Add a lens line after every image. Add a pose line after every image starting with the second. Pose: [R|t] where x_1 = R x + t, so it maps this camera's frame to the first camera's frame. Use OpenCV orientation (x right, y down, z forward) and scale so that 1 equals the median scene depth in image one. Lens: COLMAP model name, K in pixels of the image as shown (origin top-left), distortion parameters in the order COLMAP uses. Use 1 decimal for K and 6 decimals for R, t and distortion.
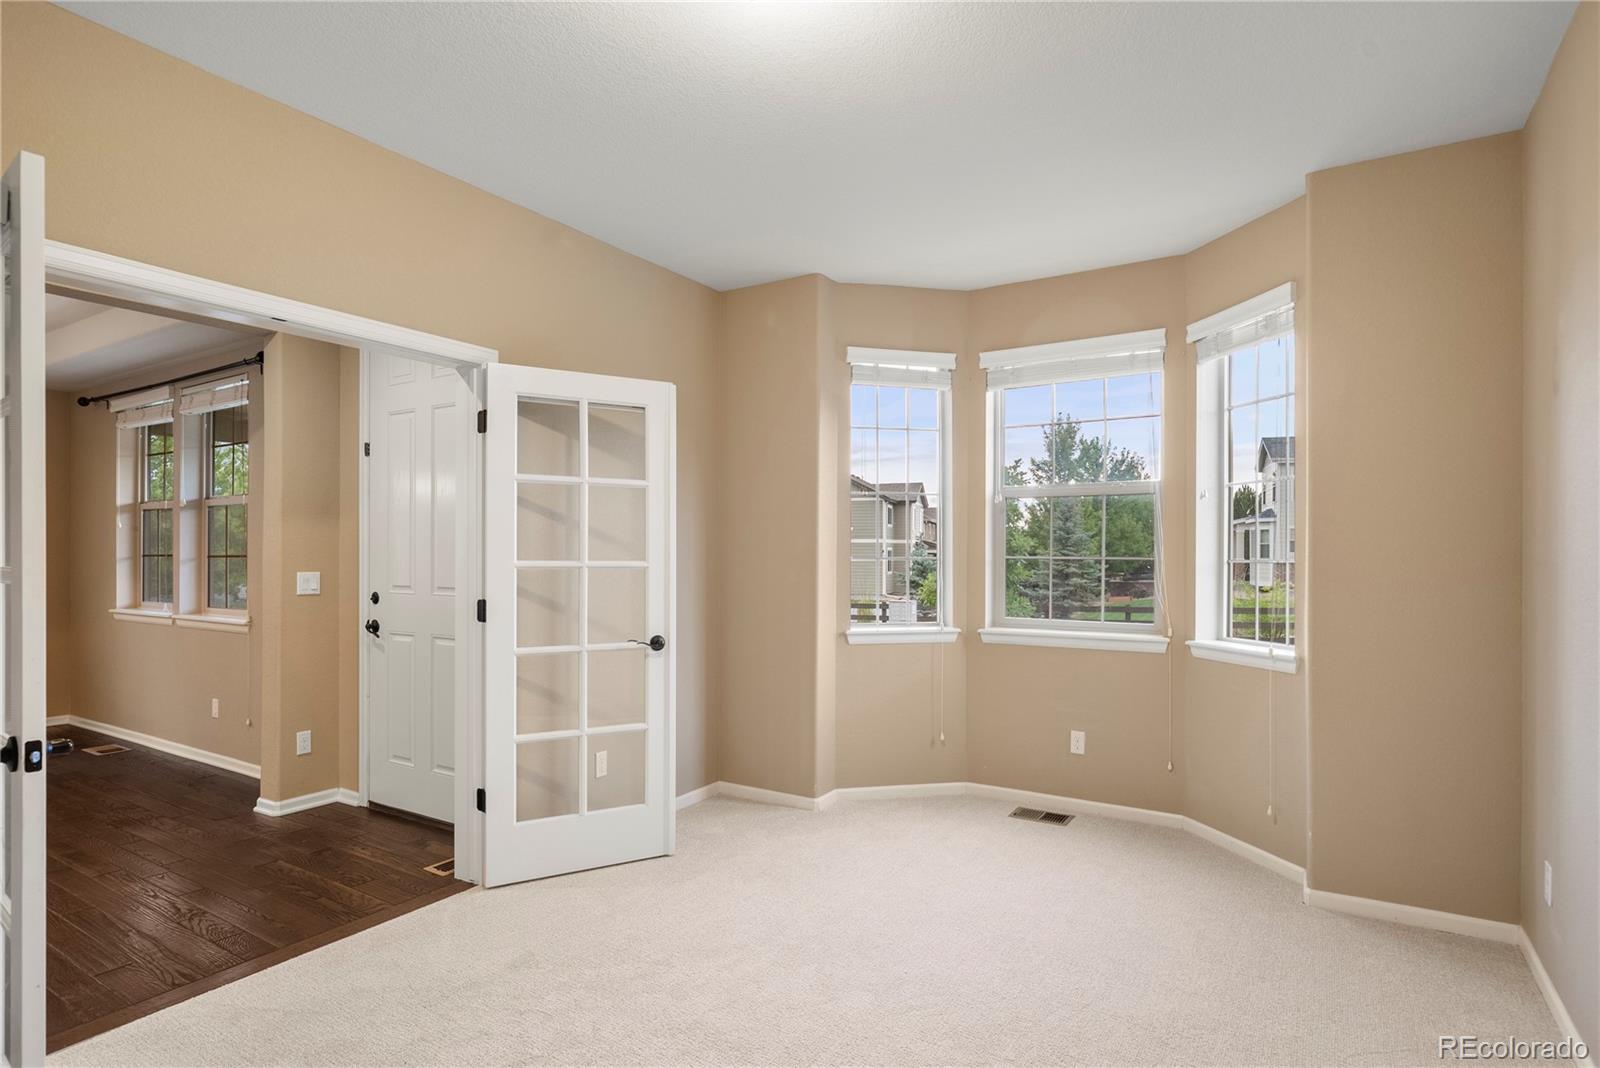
lens RADIAL K [[851.8, 0, 795.8], [0, 851.8, 547.3], [0, 0, 1]] dist [0.003115, -0.001541]
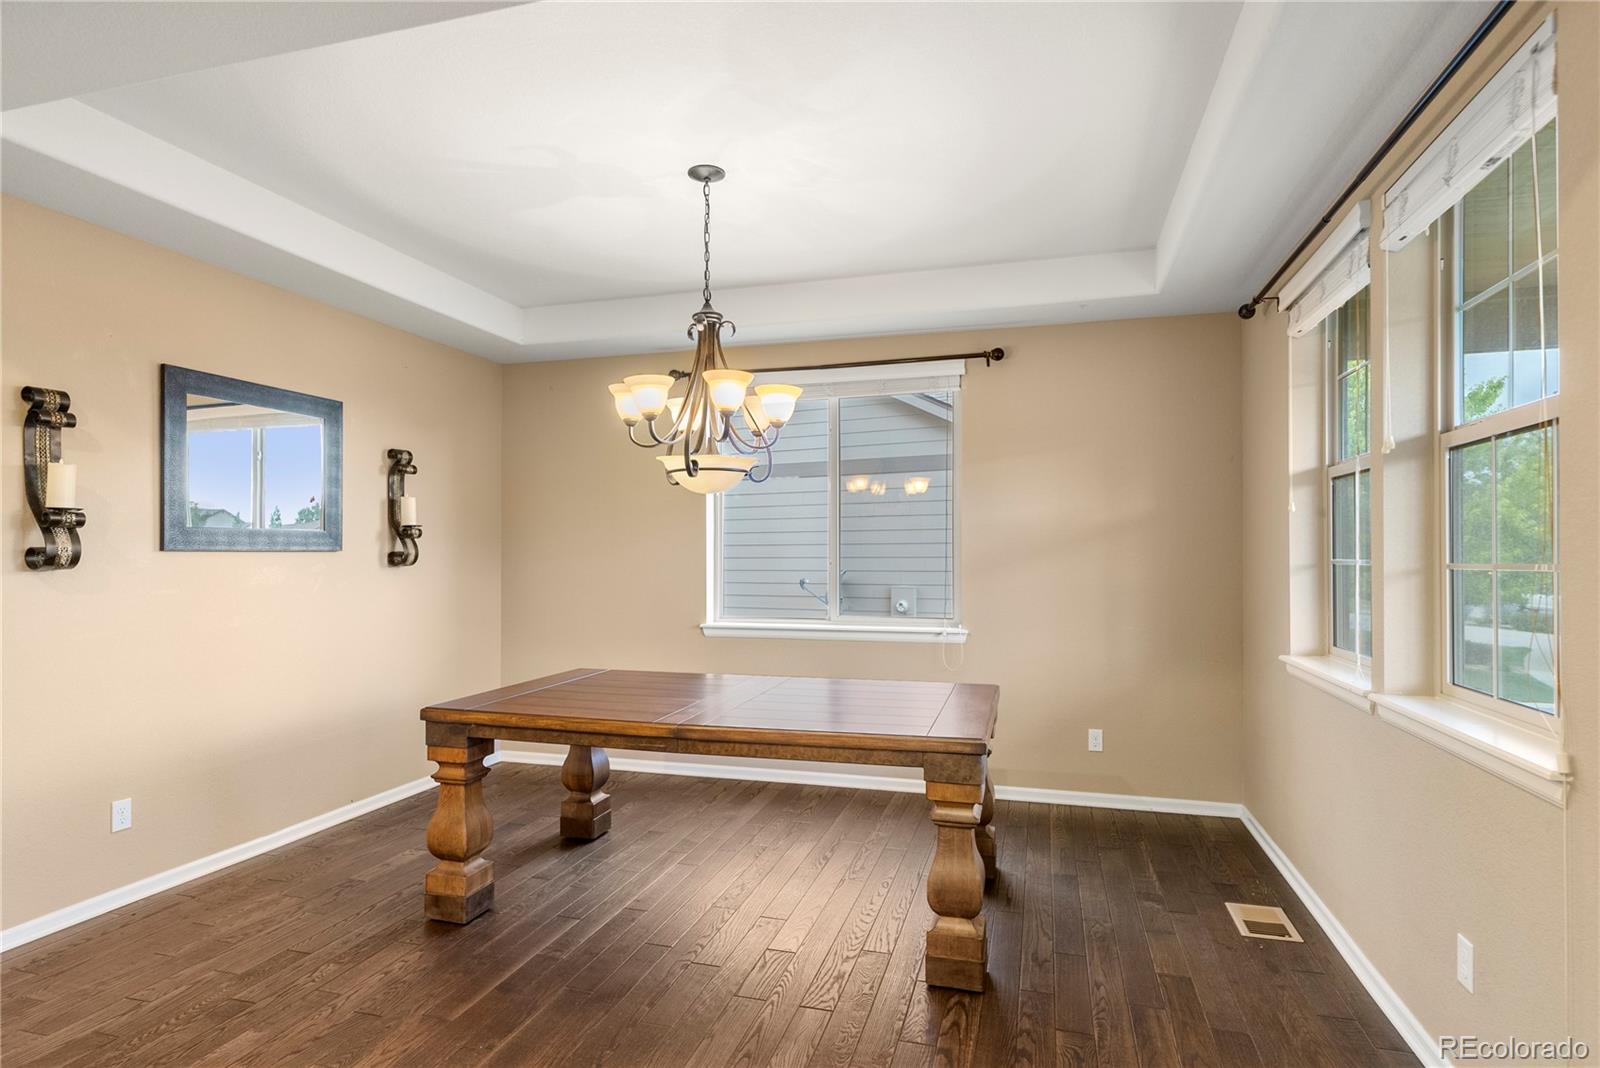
lens RADIAL K [[851.8, 0, 795.8], [0, 851.8, 547.3], [0, 0, 1]] dist [0.003115, -0.001541]
pose [[0.281122, -0.007122, -0.959646, -0.358449], [0.005679, 0.999967, -0.005758, 0.001866], [0.959655, -0.003832, 0.281153, 0.546902]]
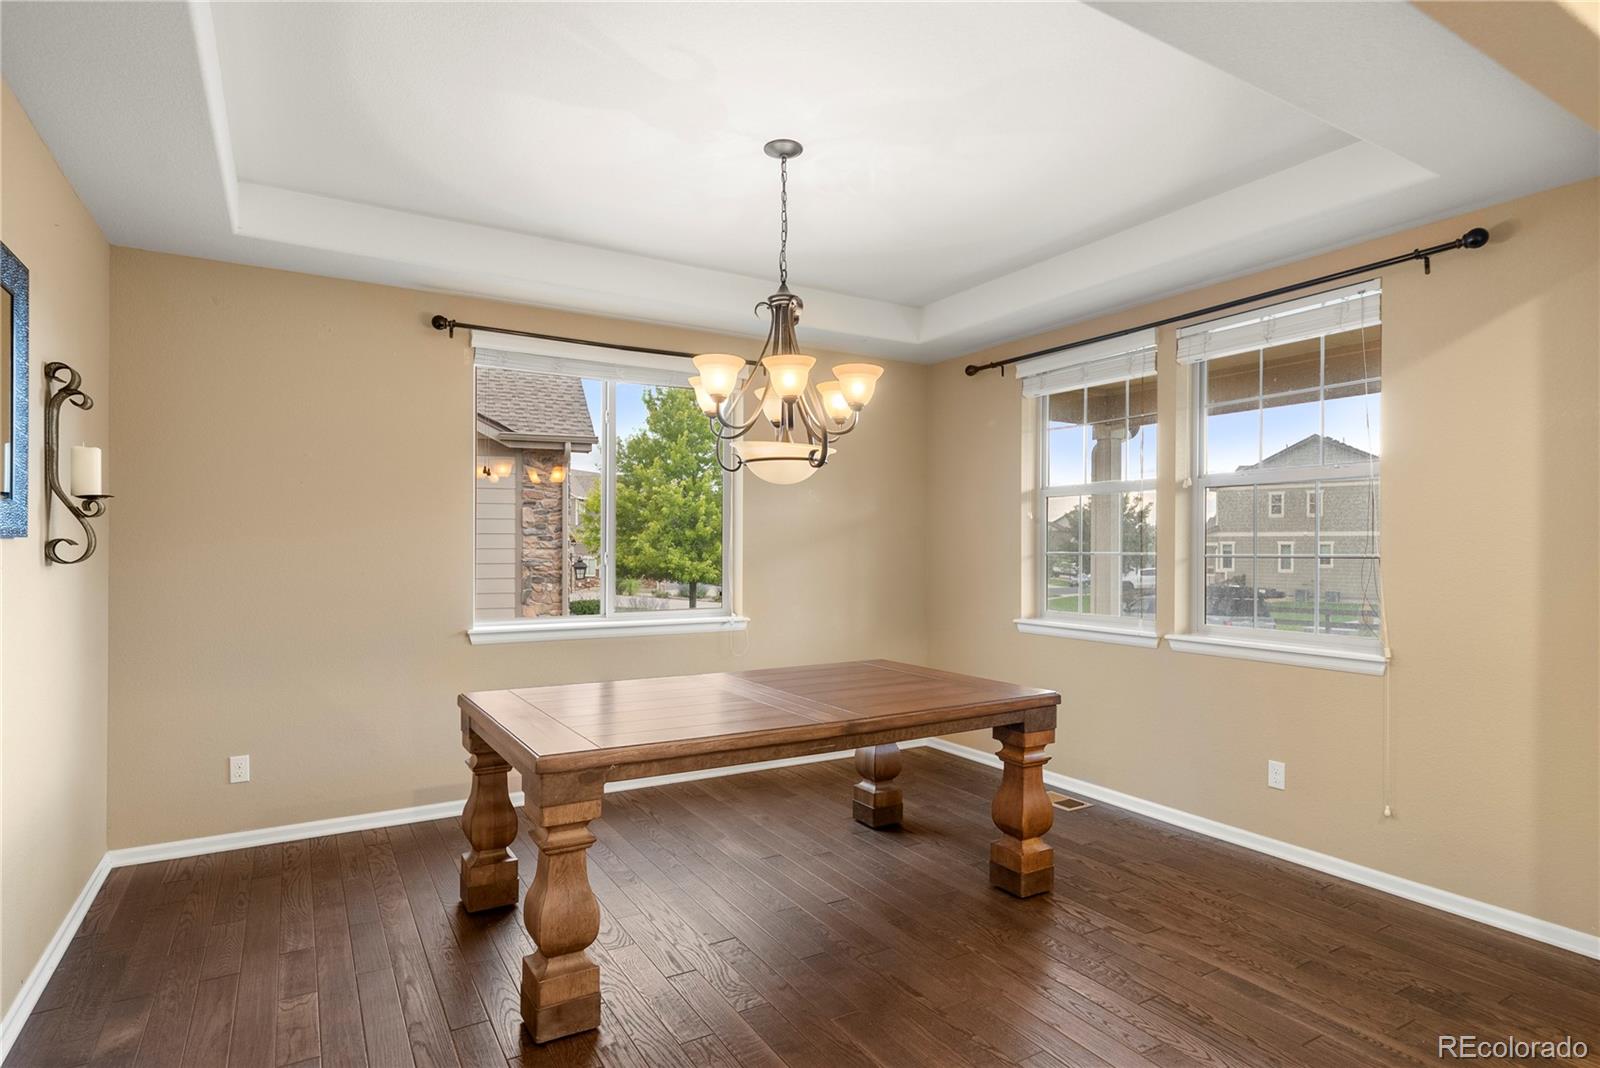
lens RADIAL K [[839.7, 0, 795.7], [0, 839.7, 544.7], [0, 0, 1]] dist [0.000606, 0.000448]
pose [[0.892992, 0.003629, -0.450057, -0.654664], [-0.003047, 0.999993, 0.002019, 0.000431], [0.450062, -0.000432, 0.892997, 0.191837]]
